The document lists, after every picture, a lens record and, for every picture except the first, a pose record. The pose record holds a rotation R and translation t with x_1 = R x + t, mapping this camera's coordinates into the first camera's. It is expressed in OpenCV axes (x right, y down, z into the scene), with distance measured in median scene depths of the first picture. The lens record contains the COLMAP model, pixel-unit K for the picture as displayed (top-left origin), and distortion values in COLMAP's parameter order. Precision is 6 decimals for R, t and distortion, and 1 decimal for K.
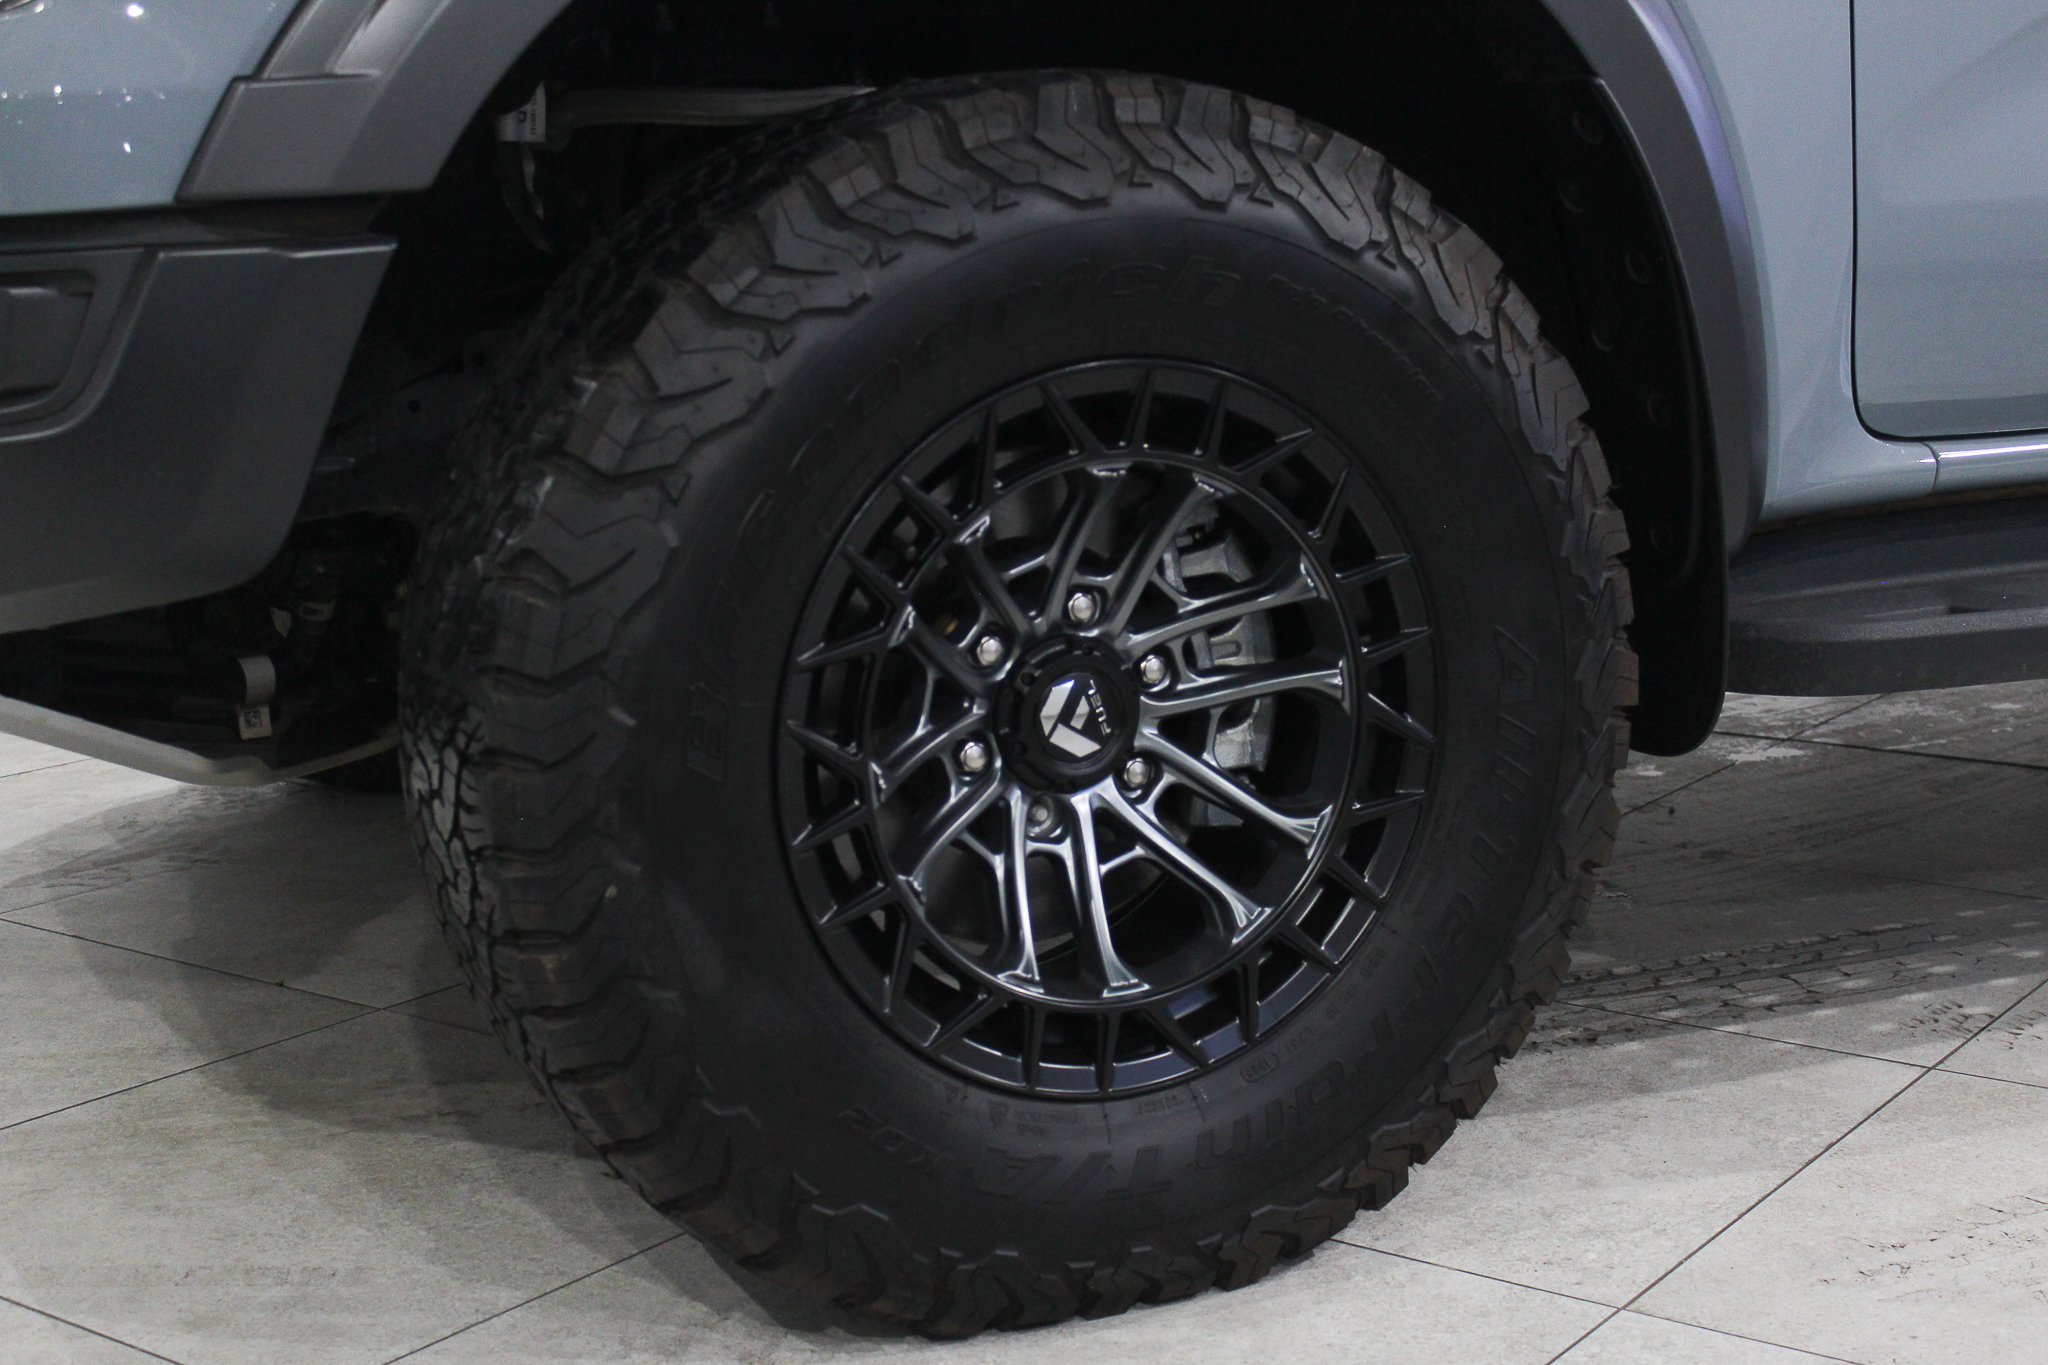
lens RADIAL K [[2928.2, 0, 1032.0], [0, 2928.2, 689.6], [0, 0, 1]] dist [-0.029595, 0.000000]
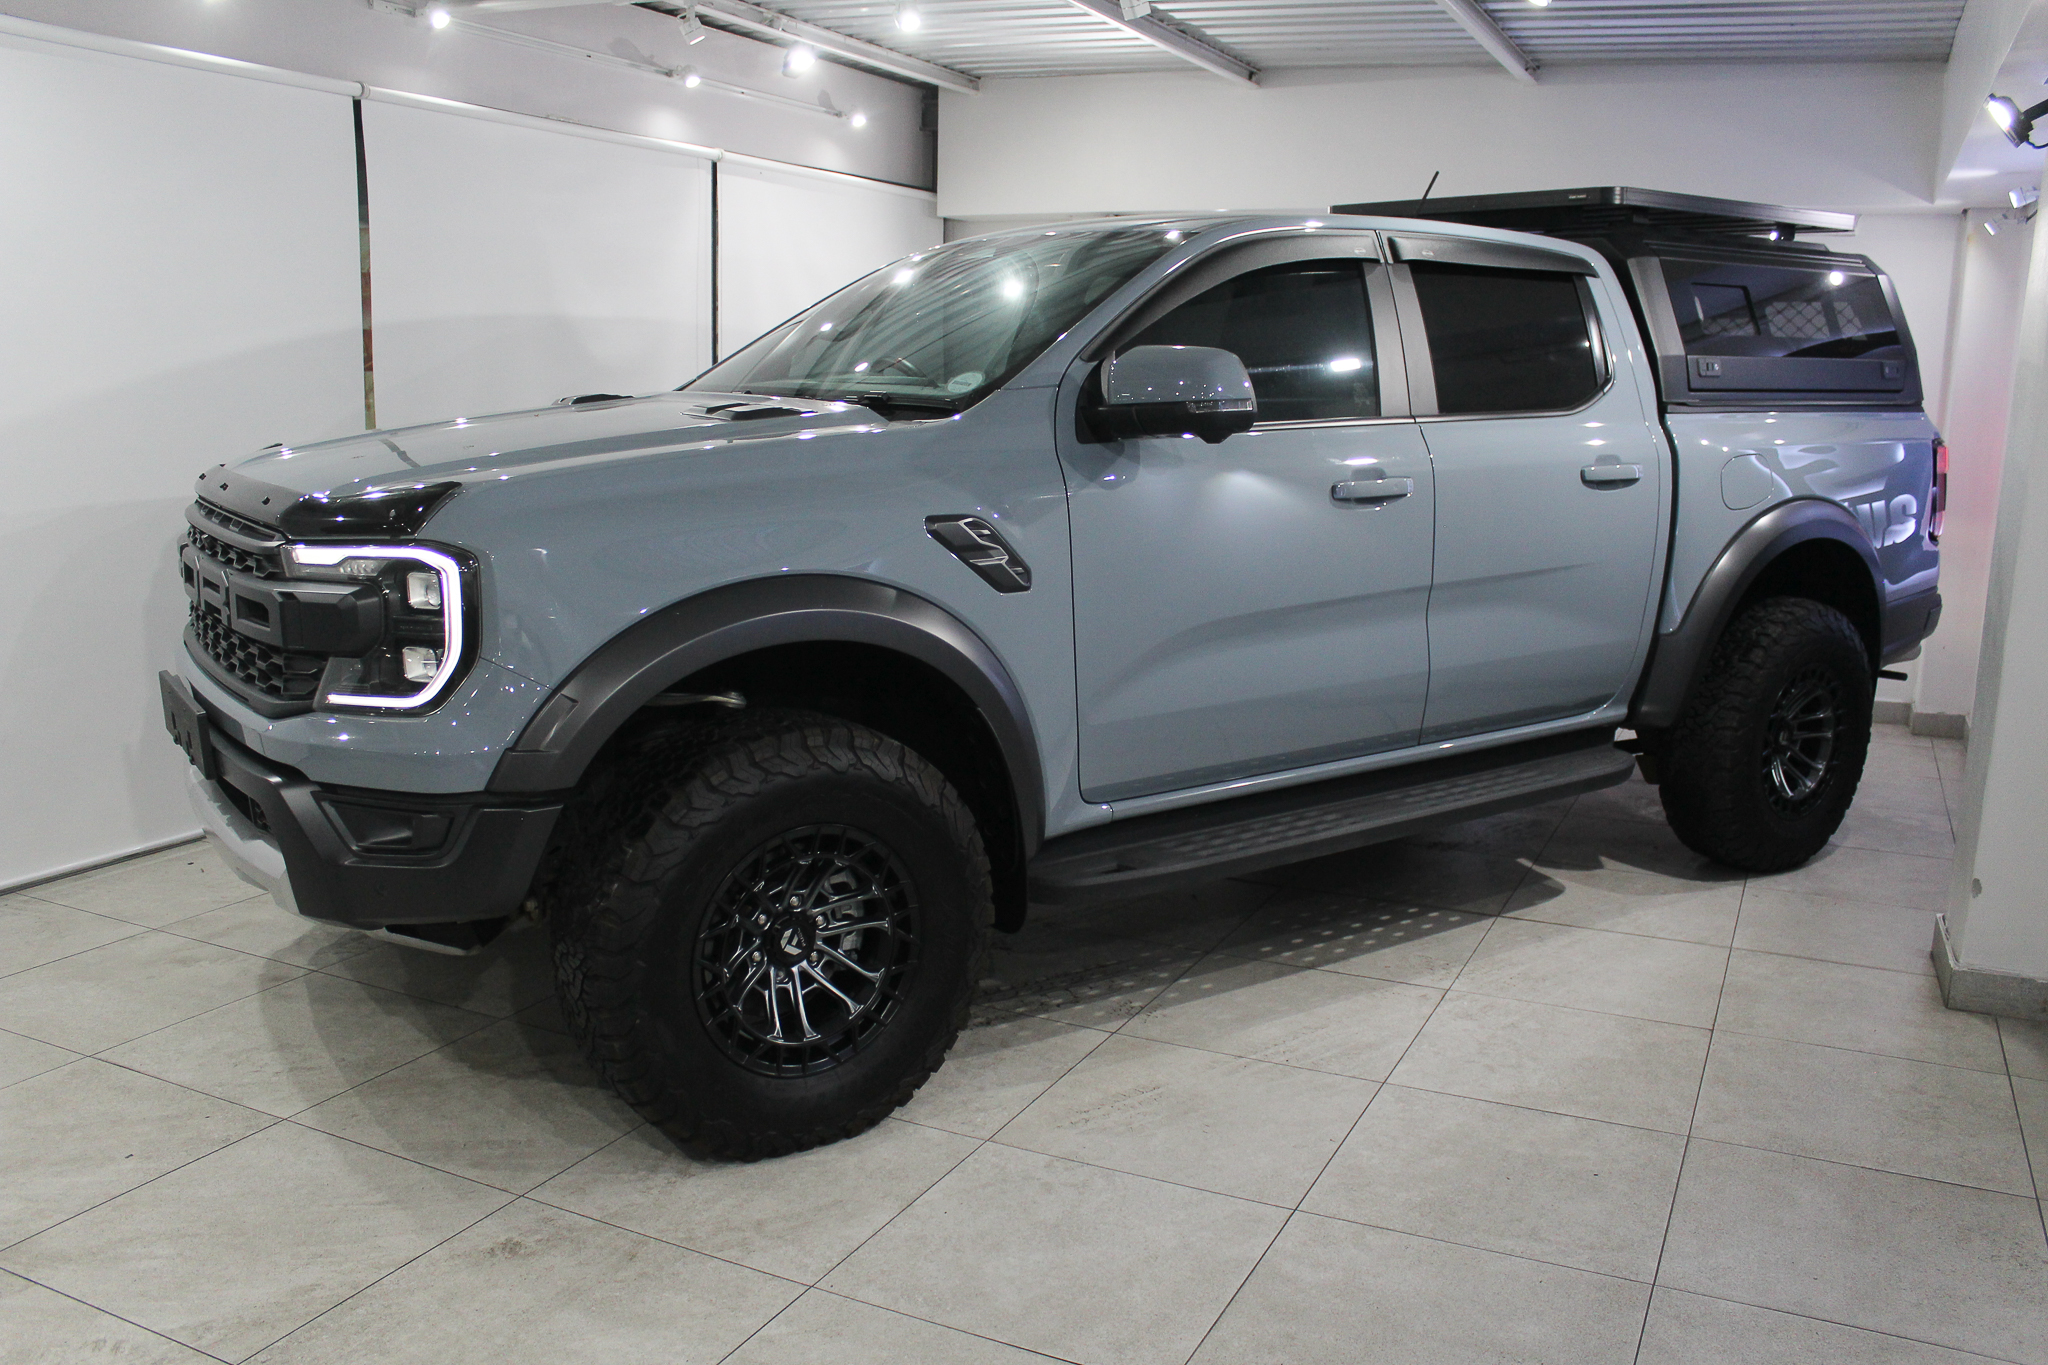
lens RADIAL K [[1769.5, 0, 1015.9], [0, 1769.5, 682.8], [0, 0, 1]] dist [-0.123334, 0.064167]
pose [[0.986652, -0.003651, 0.162801, -0.048167], [0.002471, 0.999969, 0.007450, -0.248356], [-0.162824, -0.006949, 0.986631, -0.695594]]
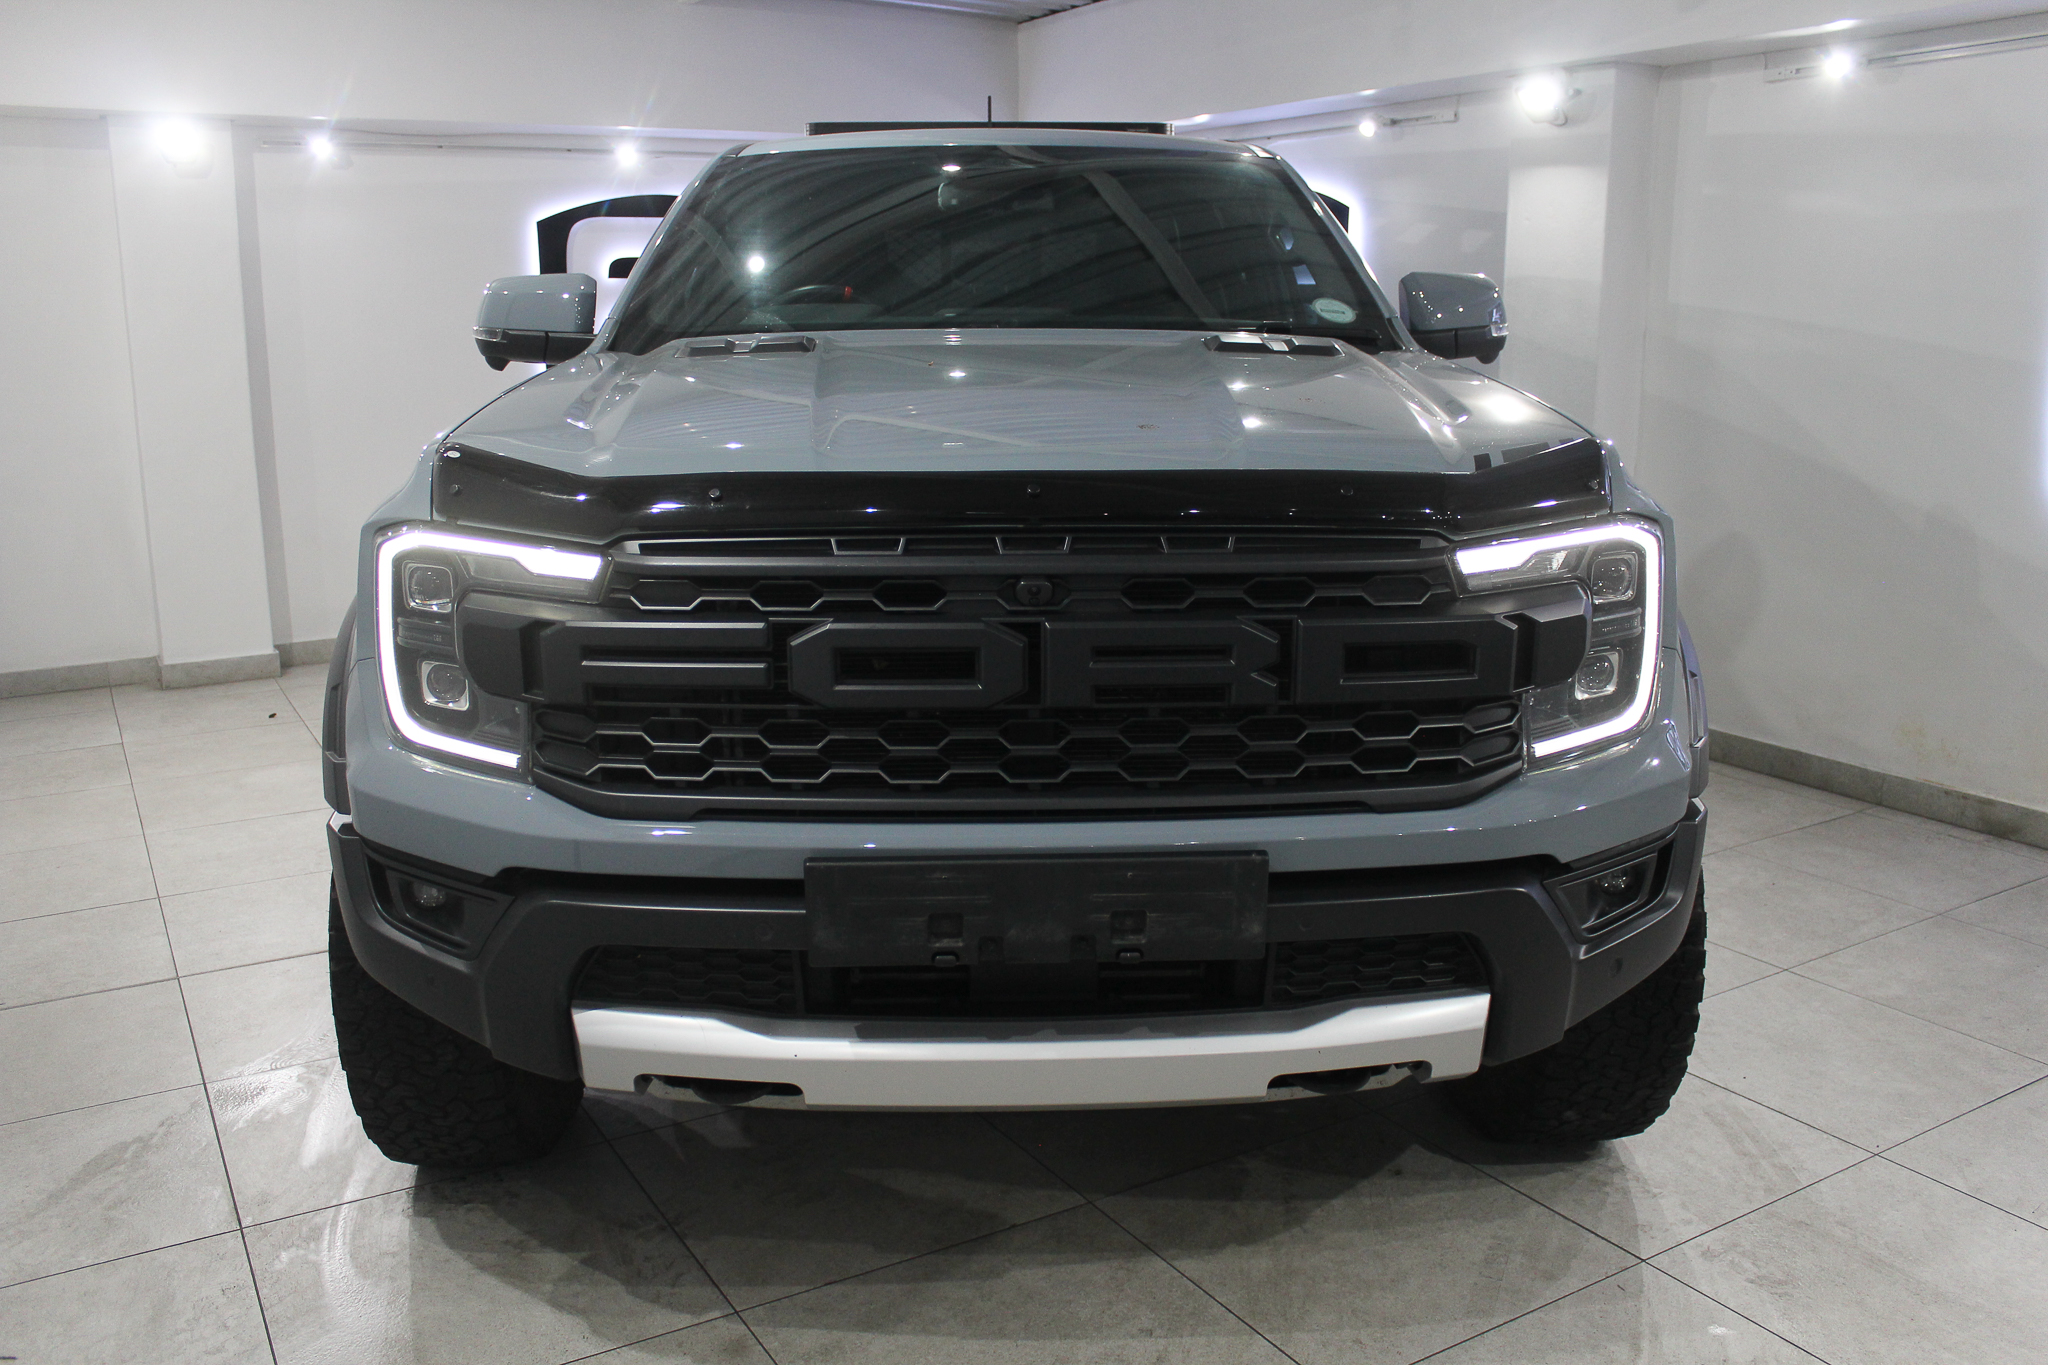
lens RADIAL K [[1769.5, 0, 1028.2], [0, 1769.5, 682.6], [0, 0, 1]] dist [-0.123334, 0.064167]
pose [[0.367911, -0.192024, 0.909818, -1.560725], [0.160426, 0.976881, 0.141305, -0.484345], [-0.915918, 0.093971, 0.390211, 0.804466]]
